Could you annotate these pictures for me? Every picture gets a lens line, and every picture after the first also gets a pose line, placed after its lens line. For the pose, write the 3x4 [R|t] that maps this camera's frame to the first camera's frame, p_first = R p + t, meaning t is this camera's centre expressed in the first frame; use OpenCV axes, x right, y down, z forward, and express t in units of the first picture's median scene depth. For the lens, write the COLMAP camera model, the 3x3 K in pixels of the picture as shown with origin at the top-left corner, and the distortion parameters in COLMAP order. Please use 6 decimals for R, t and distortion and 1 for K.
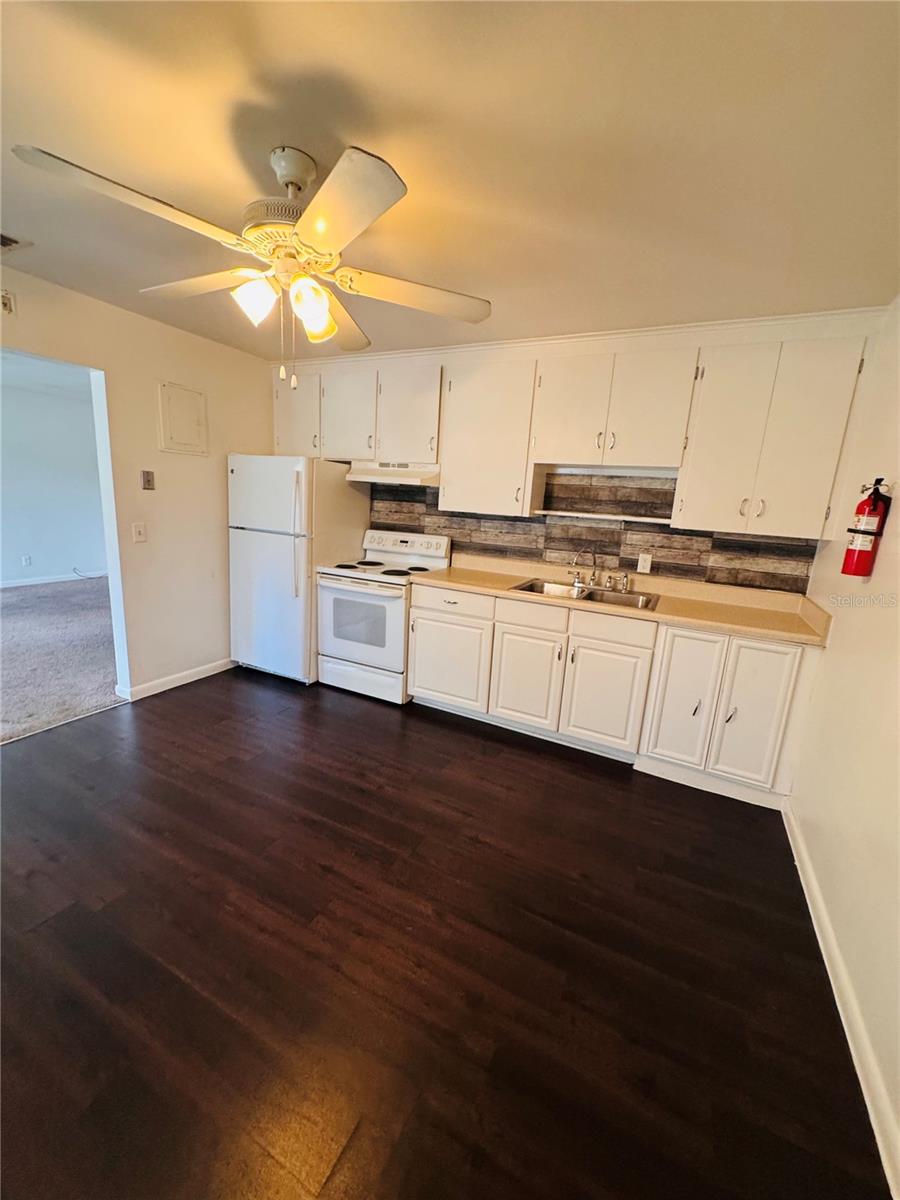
lens RADIAL K [[476.7, 0, 443.1], [0, 476.7, 596.8], [0, 0, 1]] dist [0.000131, 0.000120]
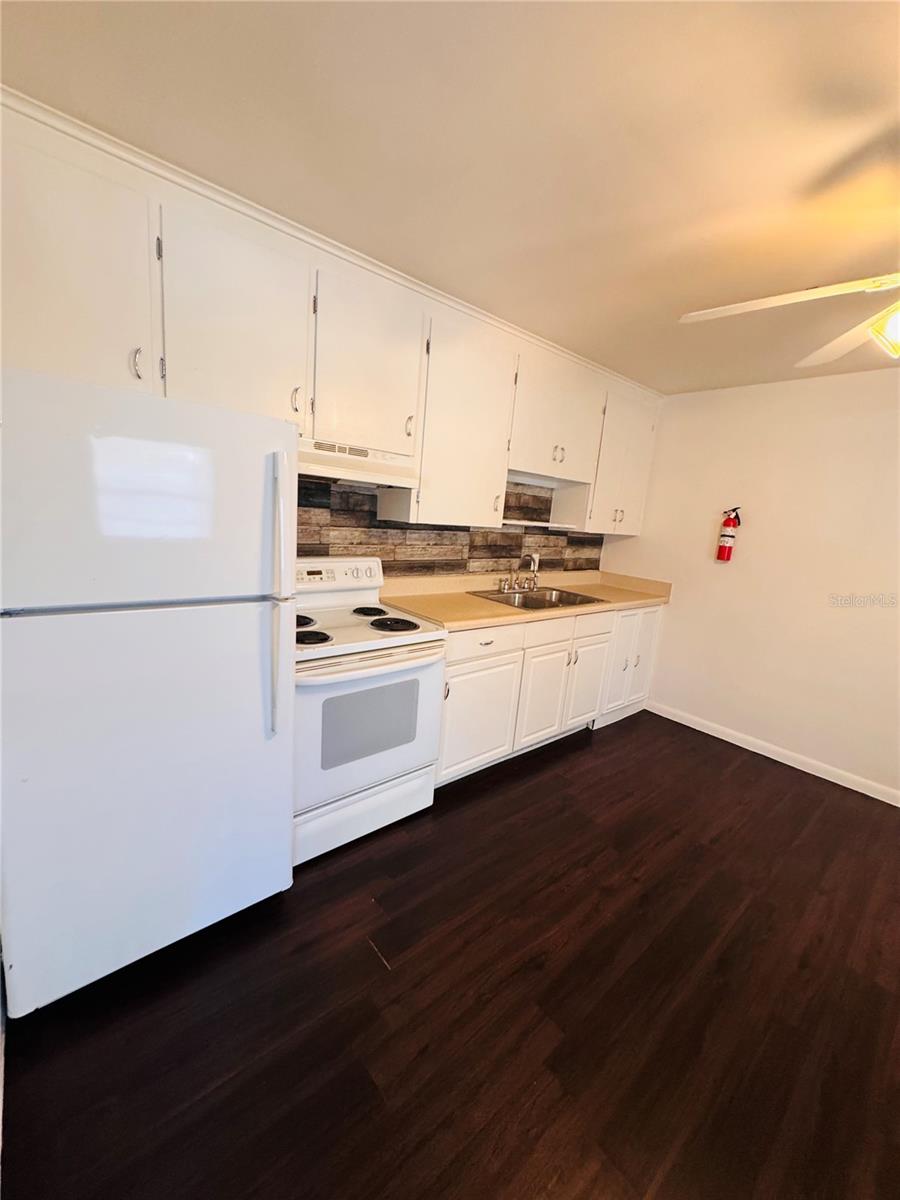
lens RADIAL K [[478.9, 0, 450.0], [0, 478.9, 600.0], [0, 0, 1]] dist [0.000133, 0.000080]
pose [[0.381563, -0.202746, 0.901834, -0.691853], [0.129636, 0.977743, 0.164964, -0.192316], [-0.915207, 0.053966, 0.399354, 0.718732]]
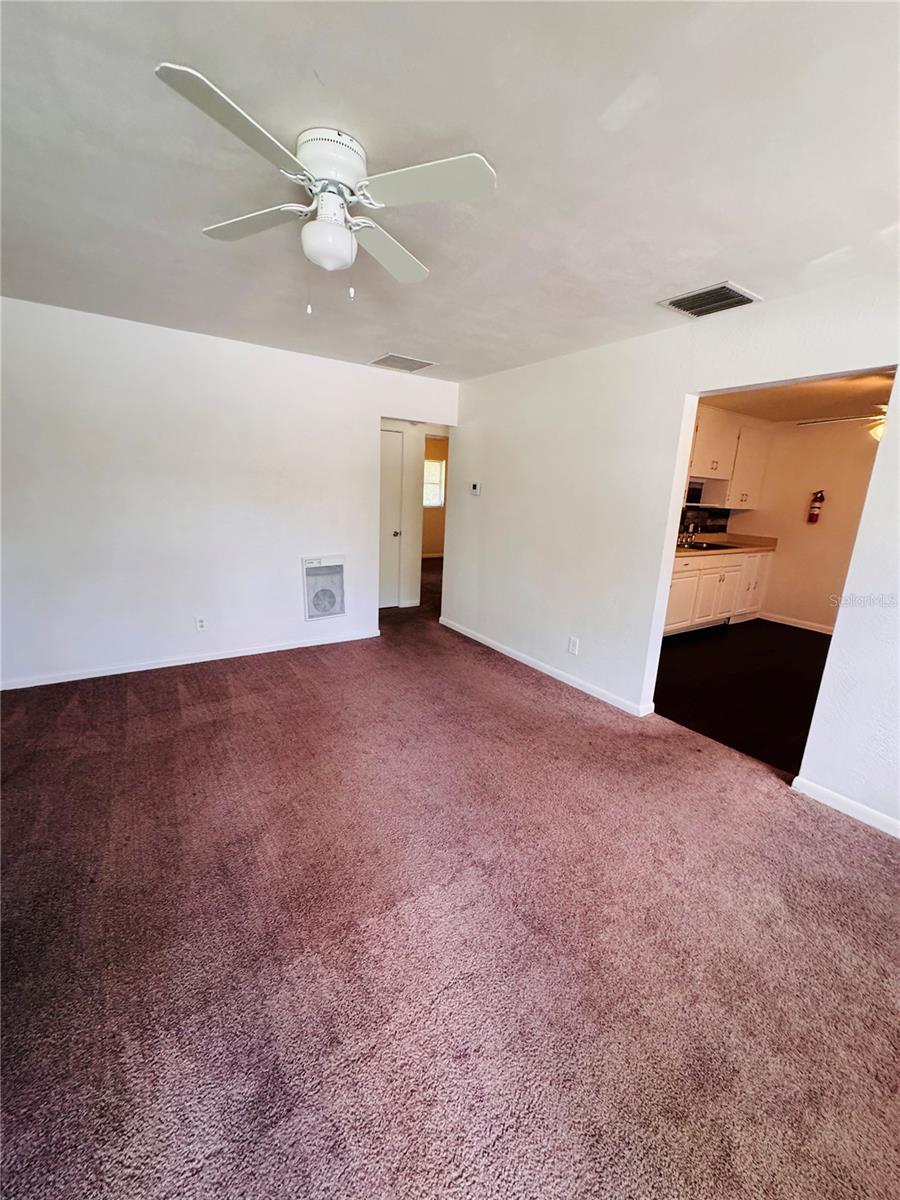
lens RADIAL K [[476.7, 0, 443.1], [0, 476.7, 596.8], [0, 0, 1]] dist [0.000131, 0.000120]
pose [[0.493083, -0.228745, 0.839372, -1.727922], [0.161796, 0.972094, 0.169868, -0.280540], [-0.854805, 0.052047, 0.516333, 0.859113]]
